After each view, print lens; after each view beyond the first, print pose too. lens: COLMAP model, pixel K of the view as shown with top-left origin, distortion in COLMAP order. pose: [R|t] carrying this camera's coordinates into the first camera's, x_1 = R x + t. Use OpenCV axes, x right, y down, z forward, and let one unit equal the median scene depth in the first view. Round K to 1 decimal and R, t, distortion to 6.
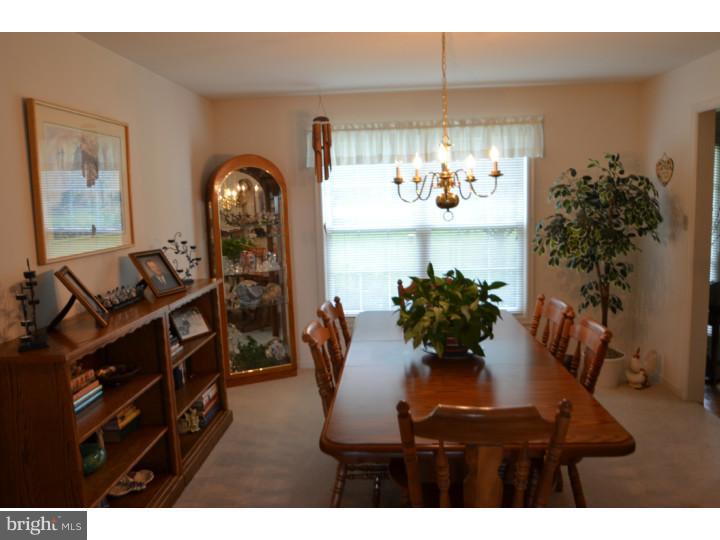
lens RADIAL K [[554.2, 0, 360.7], [0, 554.2, 268.6], [0, 0, 1]] dist [-0.050475, -0.002704]
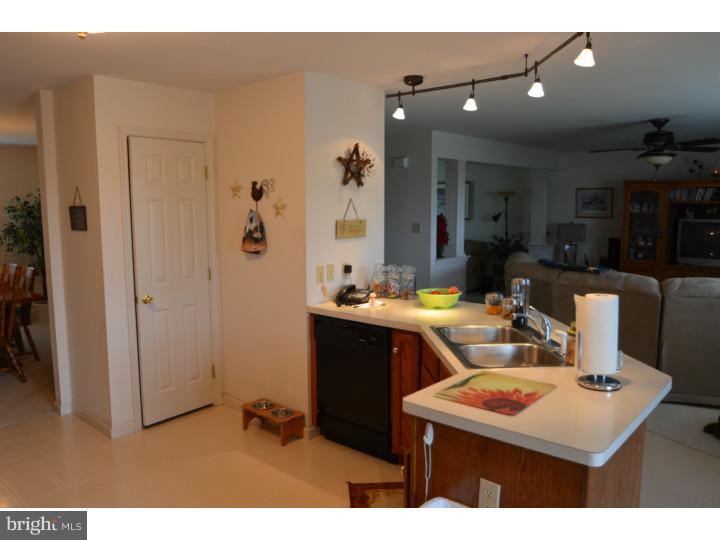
lens RADIAL K [[554.2, 0, 360.1], [0, 554.2, 269.5], [0, 0, 1]] dist [-0.050475, -0.002704]
pose [[0.613634, -0.059702, 0.787330, -0.326095], [0.085623, 0.996289, 0.008813, 0.129575], [-0.784934, 0.062005, 0.616469, -0.930432]]
